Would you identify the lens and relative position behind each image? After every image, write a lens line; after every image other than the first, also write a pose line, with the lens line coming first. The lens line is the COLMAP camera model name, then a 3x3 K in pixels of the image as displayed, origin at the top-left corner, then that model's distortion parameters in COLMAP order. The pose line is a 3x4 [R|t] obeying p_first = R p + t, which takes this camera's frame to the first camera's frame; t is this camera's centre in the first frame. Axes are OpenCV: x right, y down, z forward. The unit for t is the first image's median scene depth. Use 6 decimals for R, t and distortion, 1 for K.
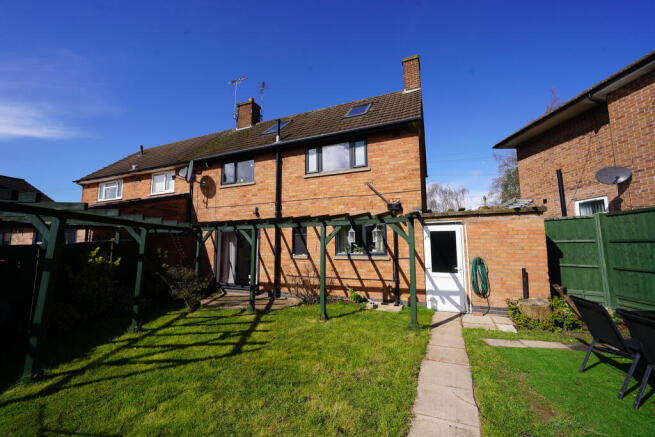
lens RADIAL K [[257.5, 0, 327.5], [0, 257.5, 218.5], [0, 0, 1]] dist [0.000463, 0.000016]
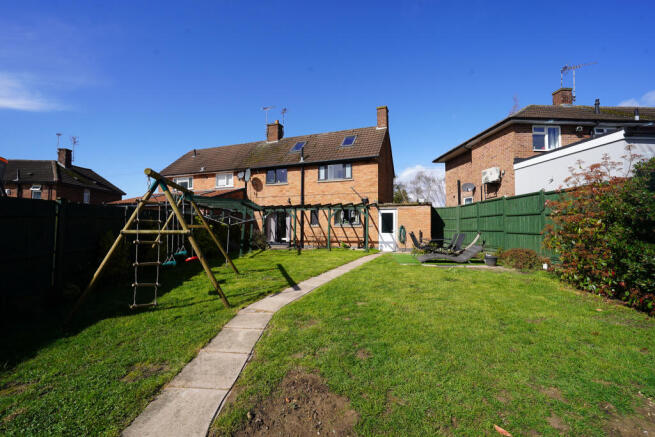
lens RADIAL K [[282.4, 0, 327.5], [0, 282.4, 218.5], [0, 0, 1]] dist [0.000654, 0.000062]
pose [[0.999667, 0.012724, 0.022433, -0.062273], [-0.014214, 0.997612, 0.067587, -0.042447], [-0.021519, -0.067884, 0.997461, -1.003863]]
